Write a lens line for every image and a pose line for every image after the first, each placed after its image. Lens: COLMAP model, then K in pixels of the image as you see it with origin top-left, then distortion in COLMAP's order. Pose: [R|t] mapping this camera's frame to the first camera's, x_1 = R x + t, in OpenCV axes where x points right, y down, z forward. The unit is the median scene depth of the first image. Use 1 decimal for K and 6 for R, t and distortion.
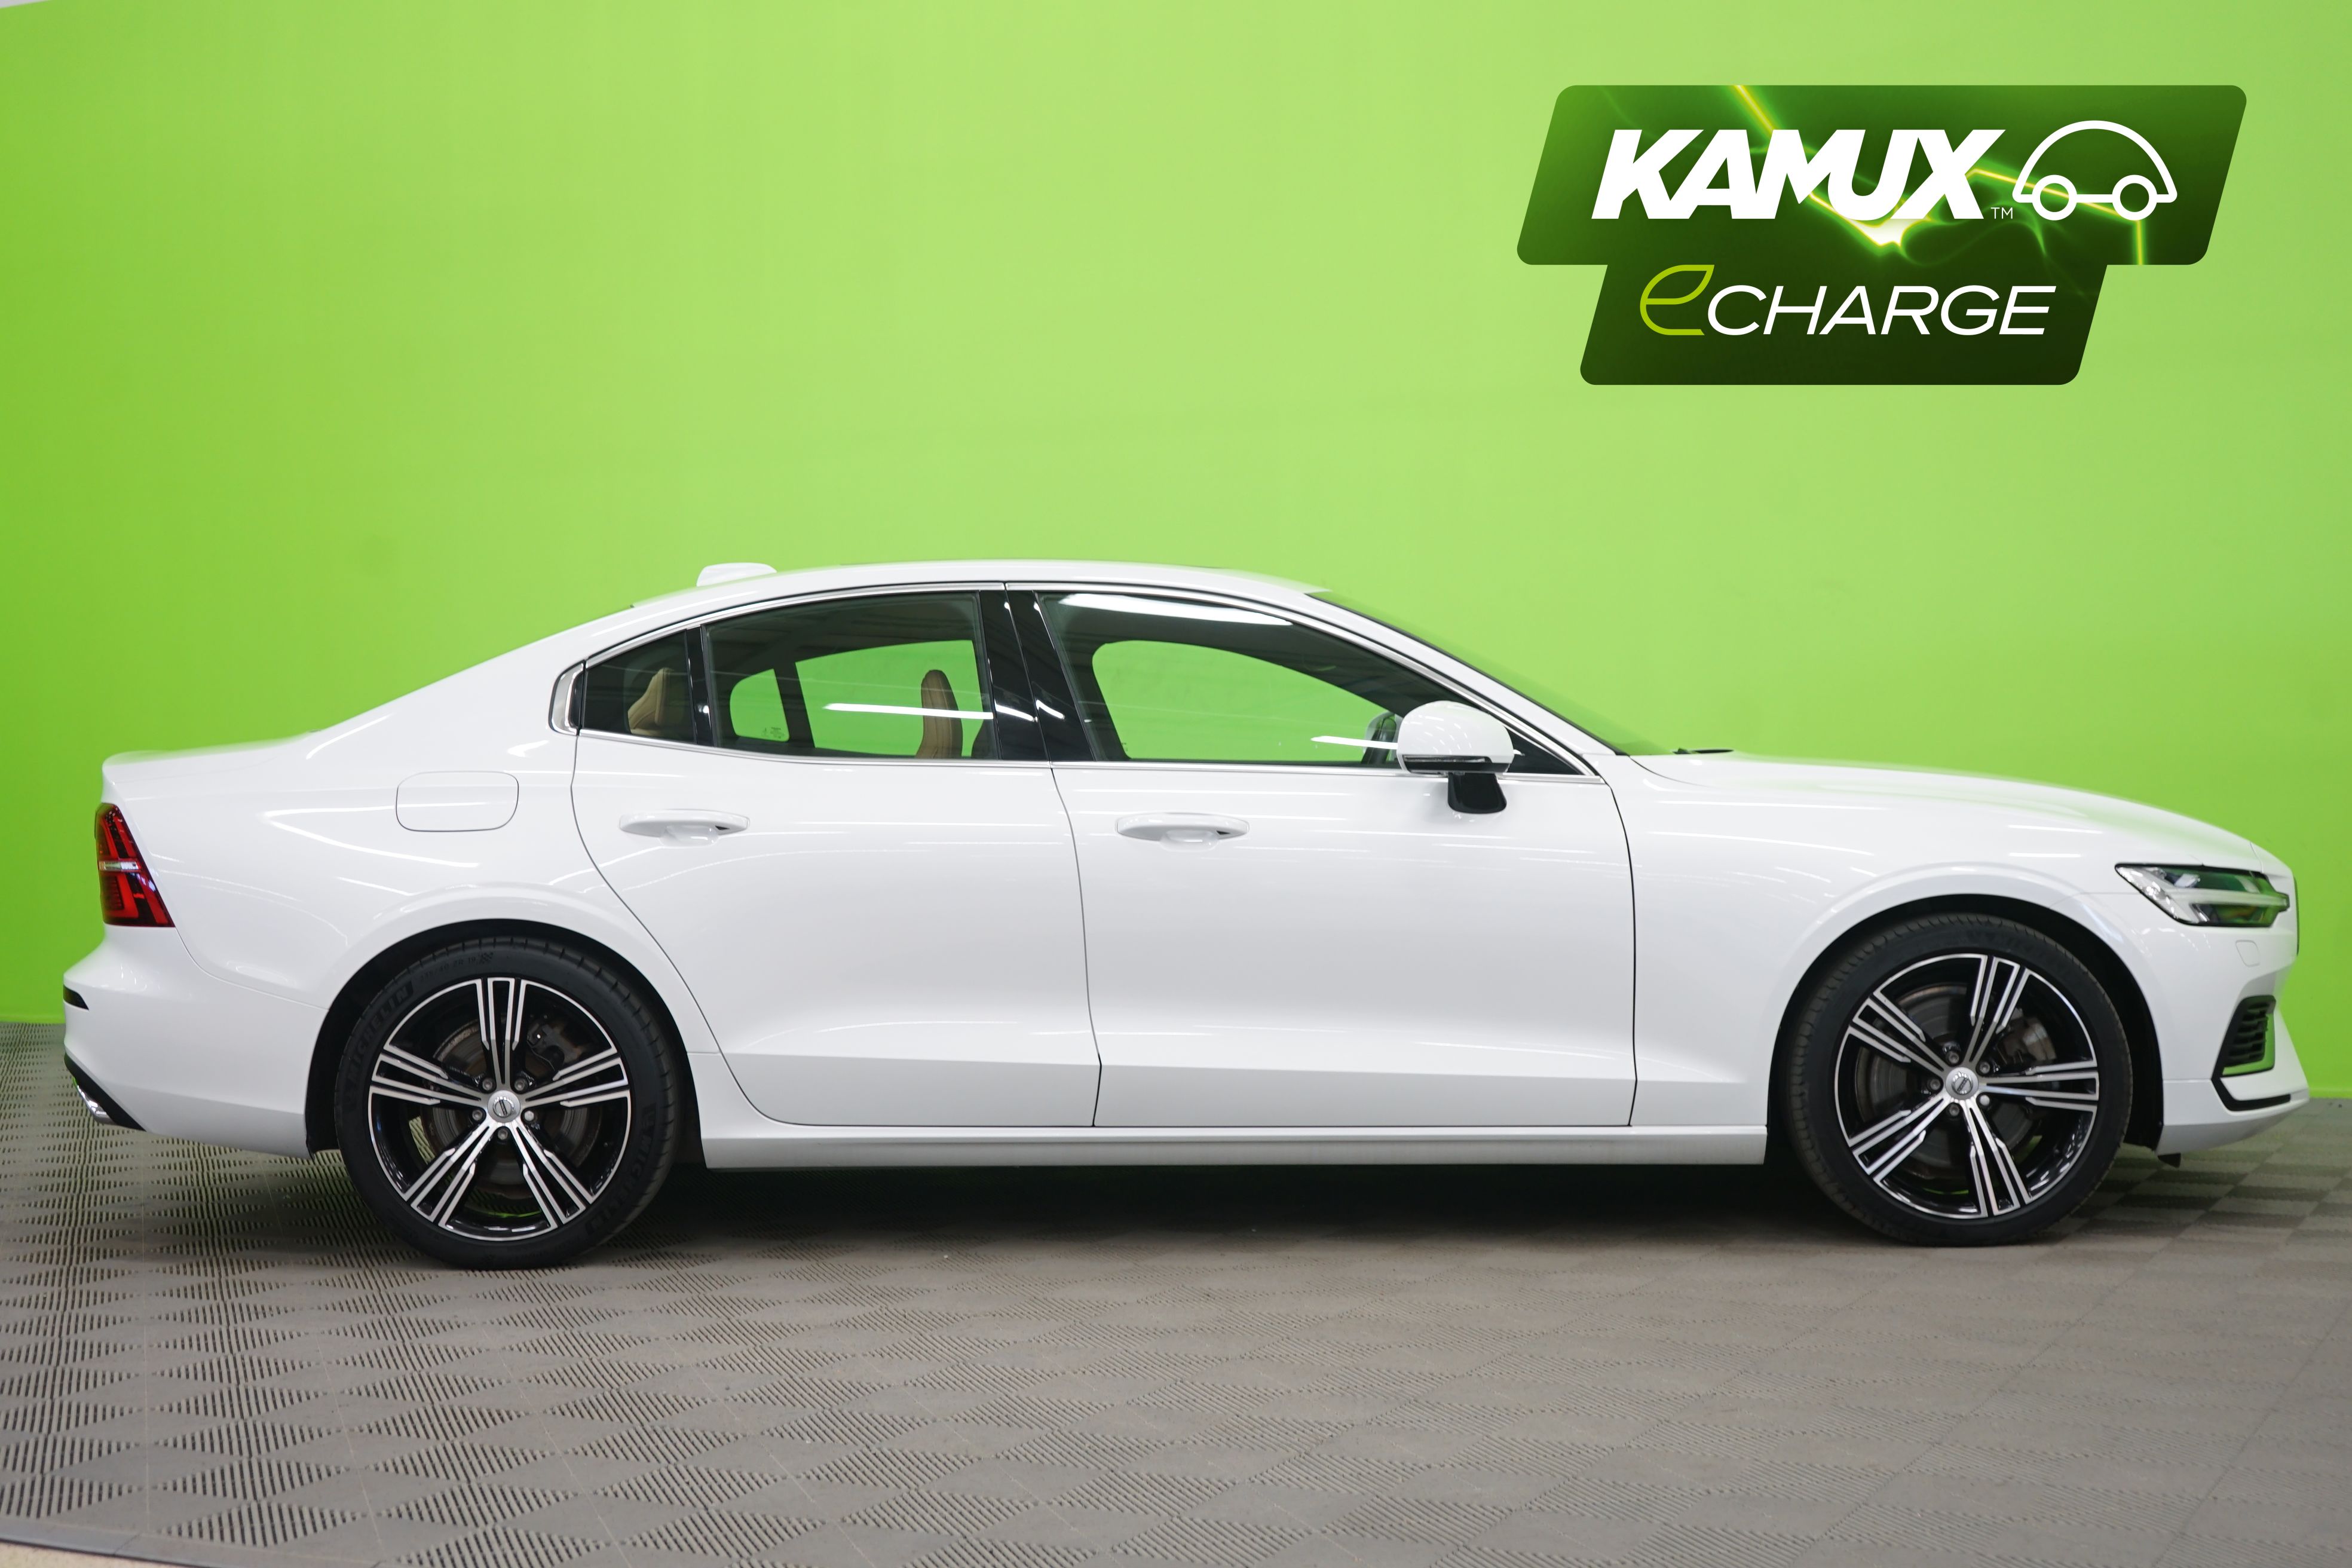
lens RADIAL K [[3101.5, 0, 1175.9], [0, 3101.5, 786.2], [0, 0, 1]] dist [-0.003718, 0.000000]
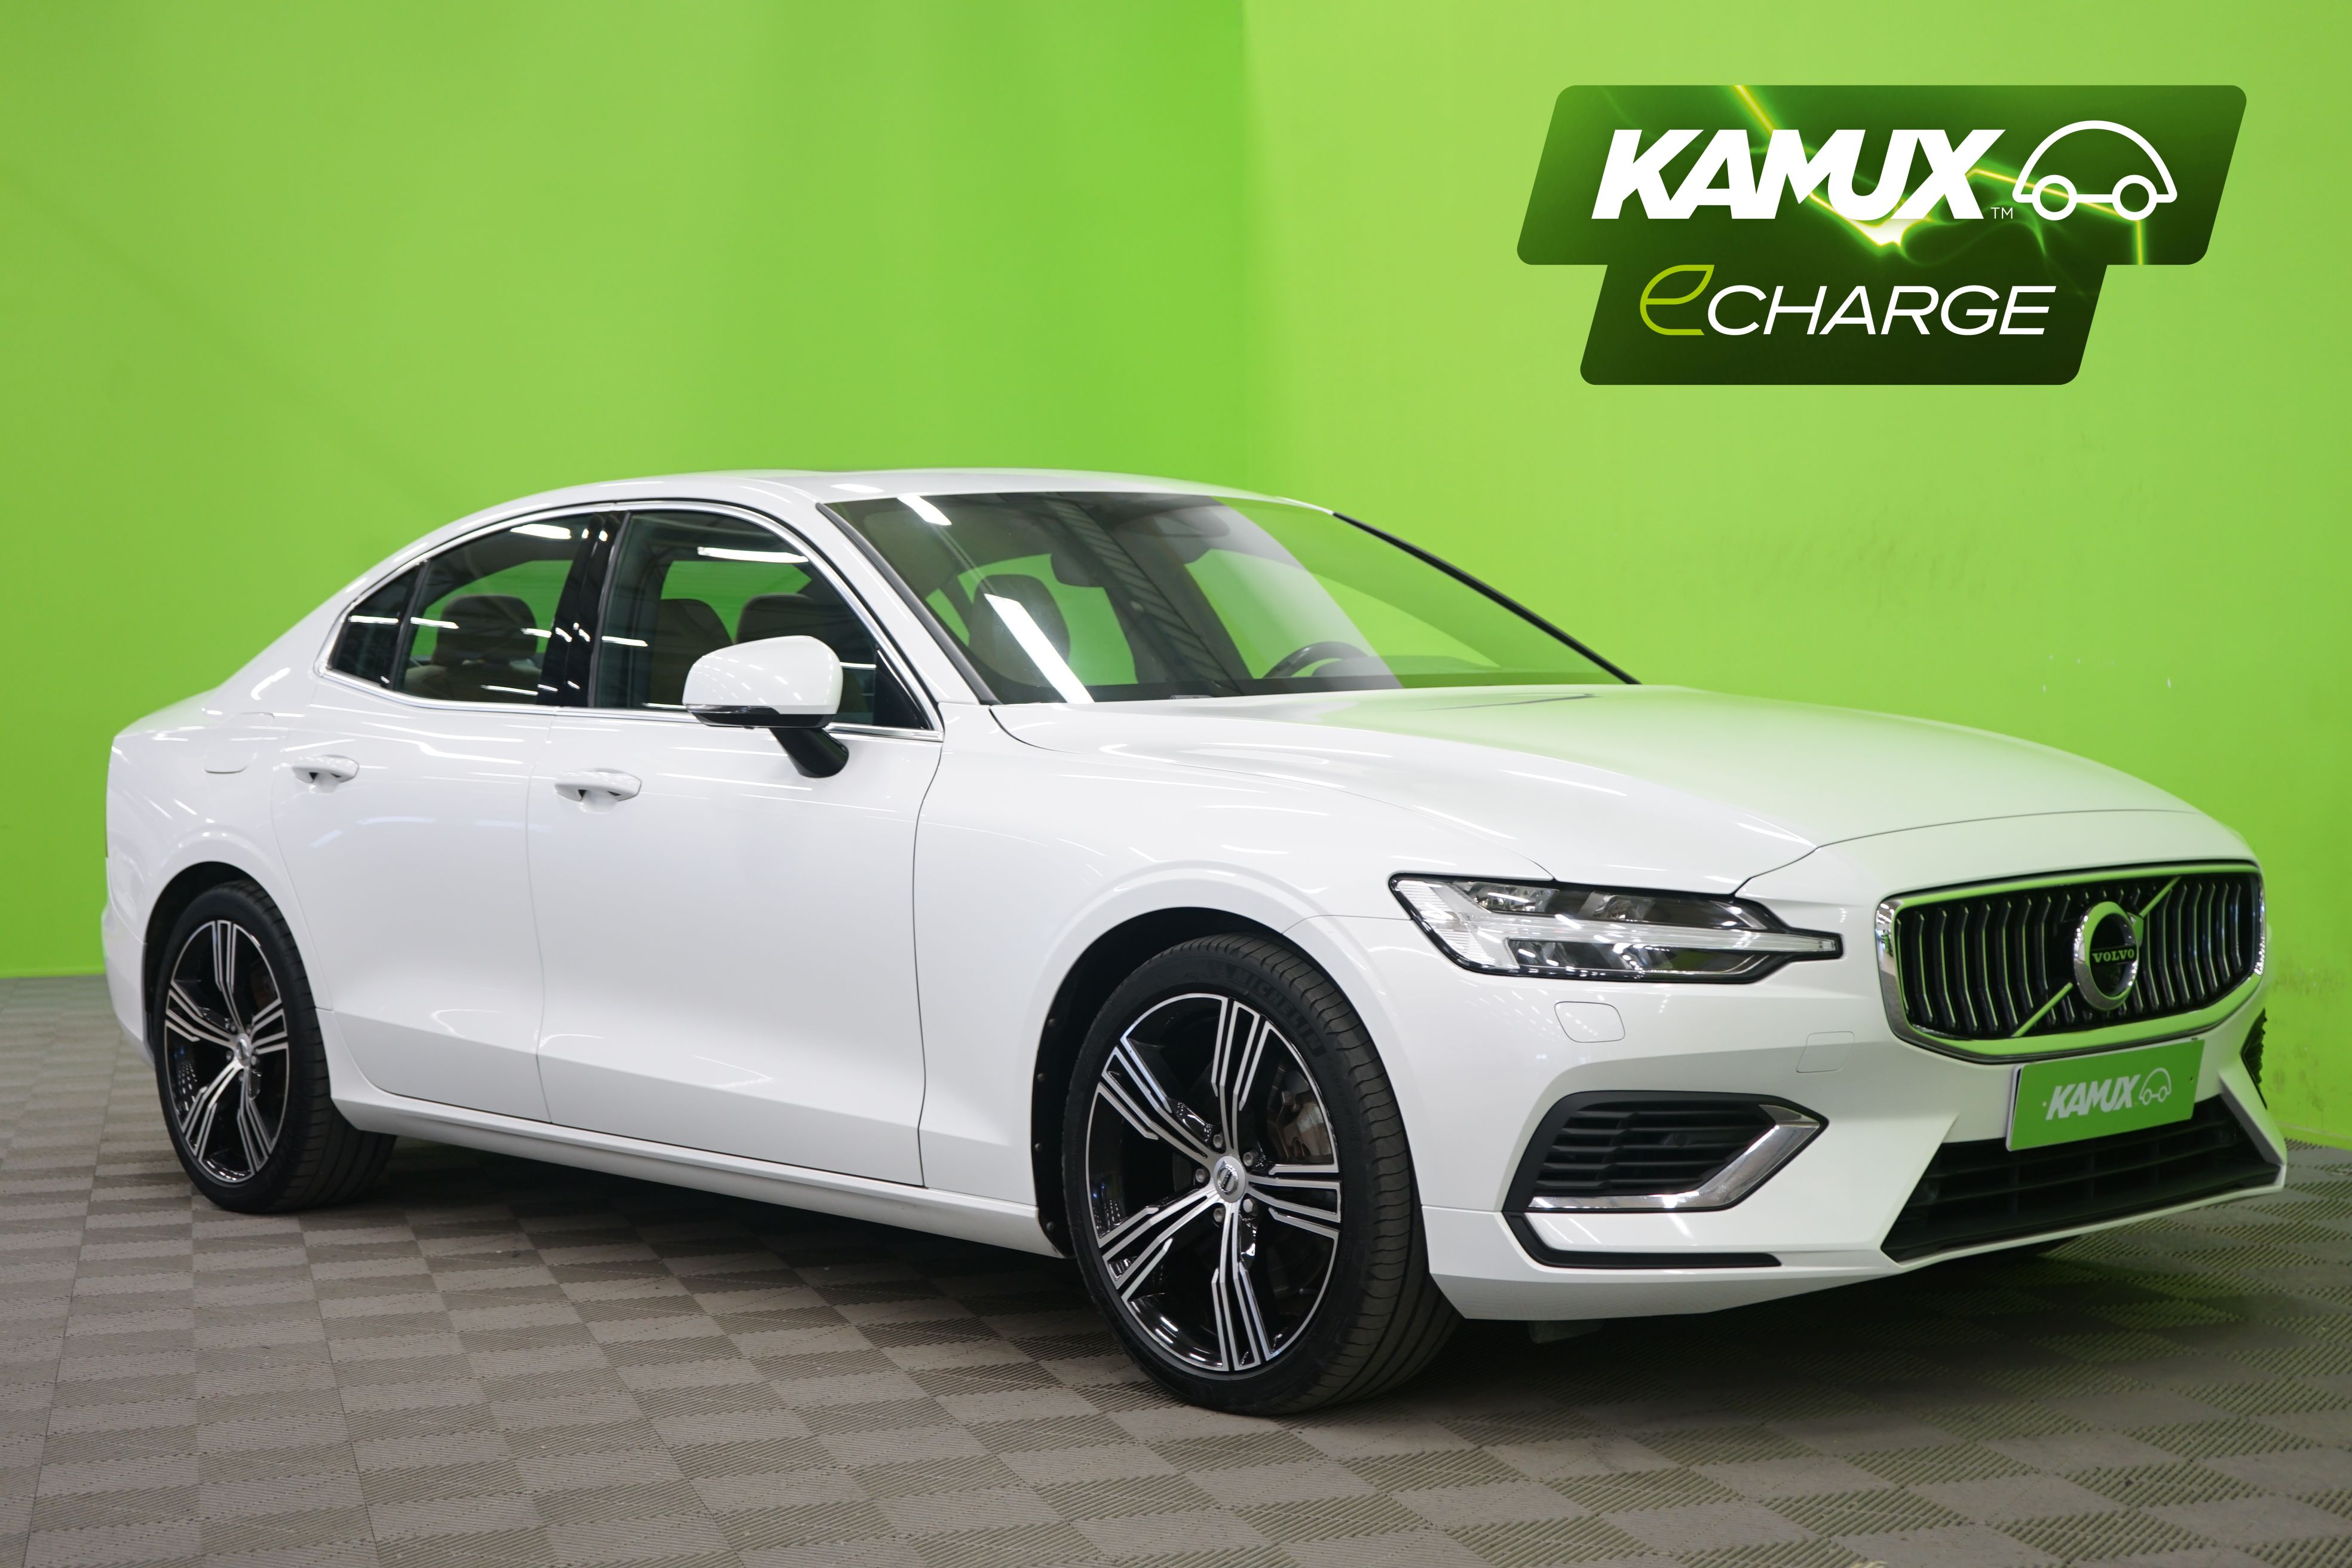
lens RADIAL K [[3541.6, 0, 1175.9], [0, 3541.6, 781.6], [0, 0, 1]] dist [-0.003406, 0.000000]
pose [[0.670818, 0.021287, -0.741317, 0.840992], [0.006508, 0.999381, 0.034587, -0.021414], [0.741594, -0.028026, 0.670264, 0.459916]]
